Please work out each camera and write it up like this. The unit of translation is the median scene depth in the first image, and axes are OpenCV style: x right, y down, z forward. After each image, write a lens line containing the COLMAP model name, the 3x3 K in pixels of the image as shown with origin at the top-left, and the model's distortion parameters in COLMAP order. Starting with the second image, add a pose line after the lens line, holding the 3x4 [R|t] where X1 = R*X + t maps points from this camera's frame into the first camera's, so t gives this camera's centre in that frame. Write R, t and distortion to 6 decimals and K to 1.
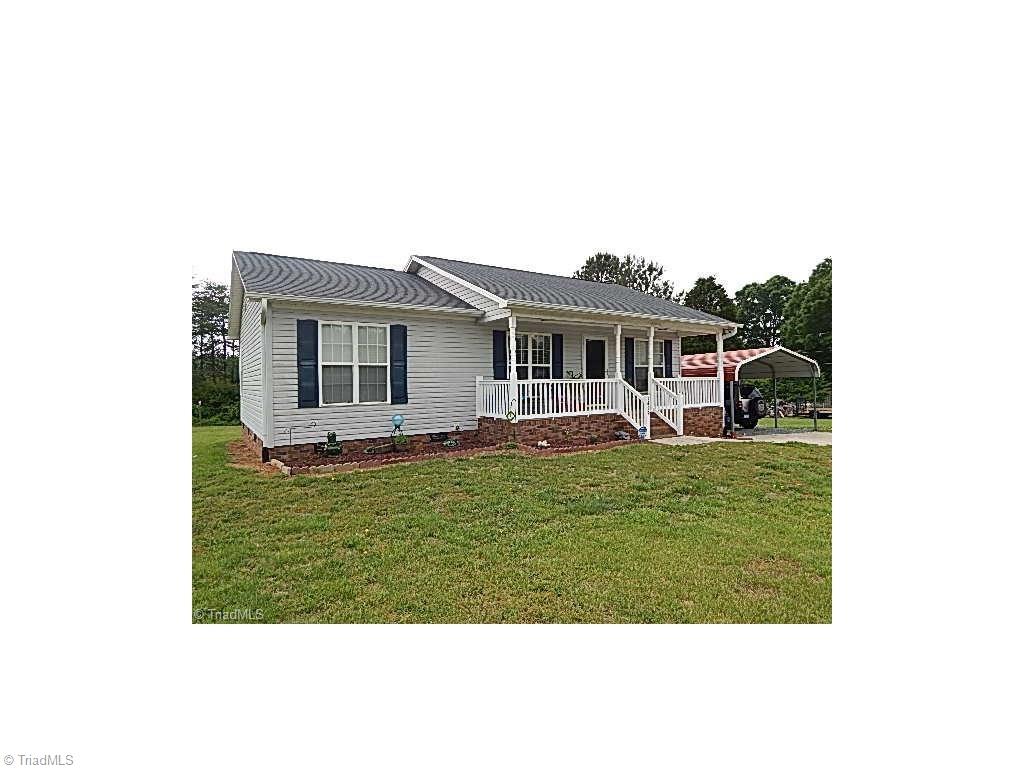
lens RADIAL K [[475.5, 0, 512.0], [0, 475.5, 384.0], [0, 0, 1]] dist [0.000231, -0.000034]
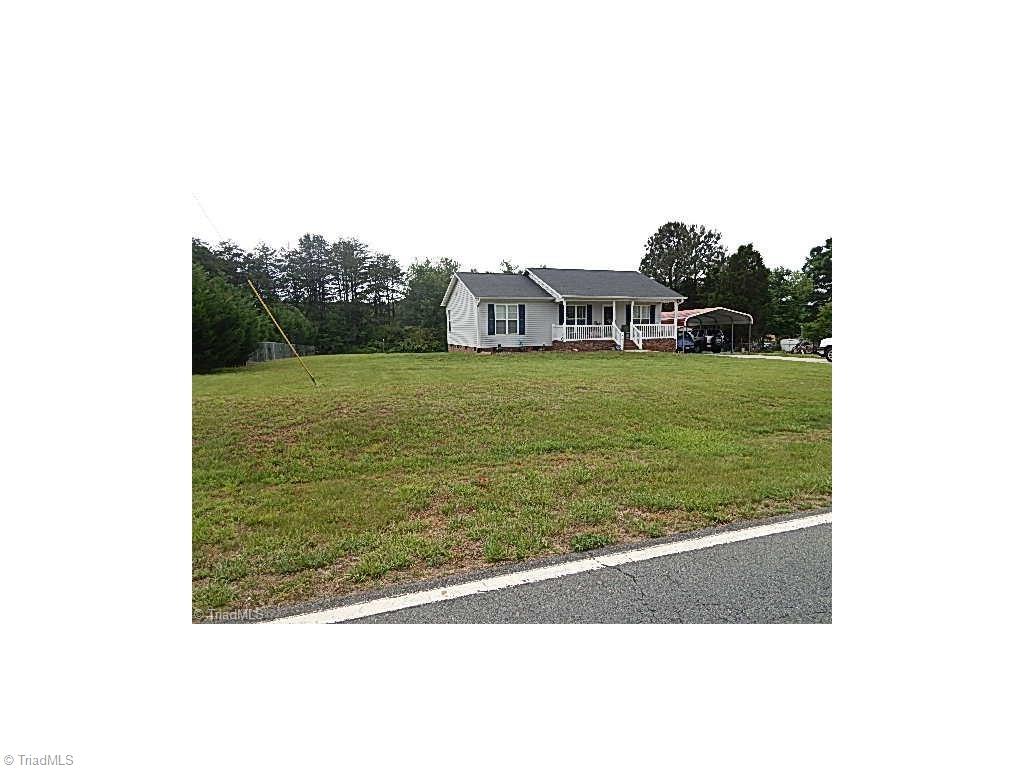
lens RADIAL K [[475.5, 0, 512.0], [0, 475.5, 384.0], [0, 0, 1]] dist [0.000231, -0.000034]
pose [[0.975554, 0.027921, -0.217979, 0.275542], [-0.002057, 0.993013, 0.117986, 0.002764], [0.219750, -0.114653, 0.968795, -1.509686]]
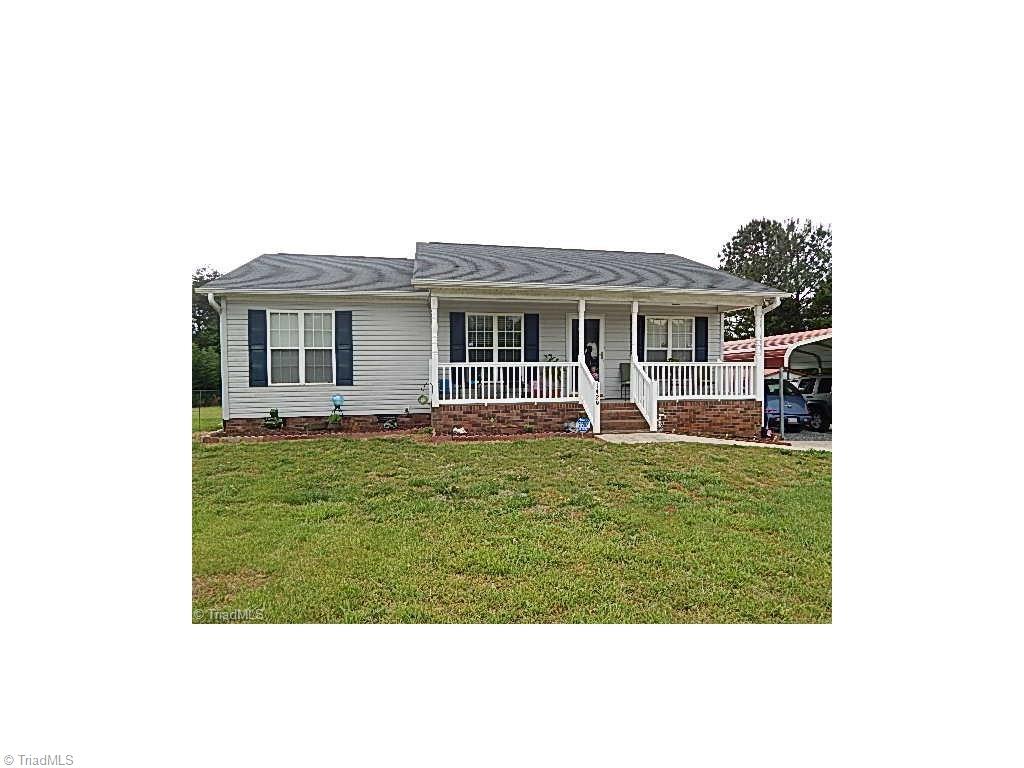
lens RADIAL K [[468.7, 0, 512.0], [0, 468.7, 384.0], [0, 0, 1]] dist [-0.011996, 0.000028]
pose [[0.921719, 0.021569, -0.387258, 0.478409], [-0.010147, 0.999452, 0.031515, 0.001944], [0.387725, -0.025118, 0.921433, 0.168965]]
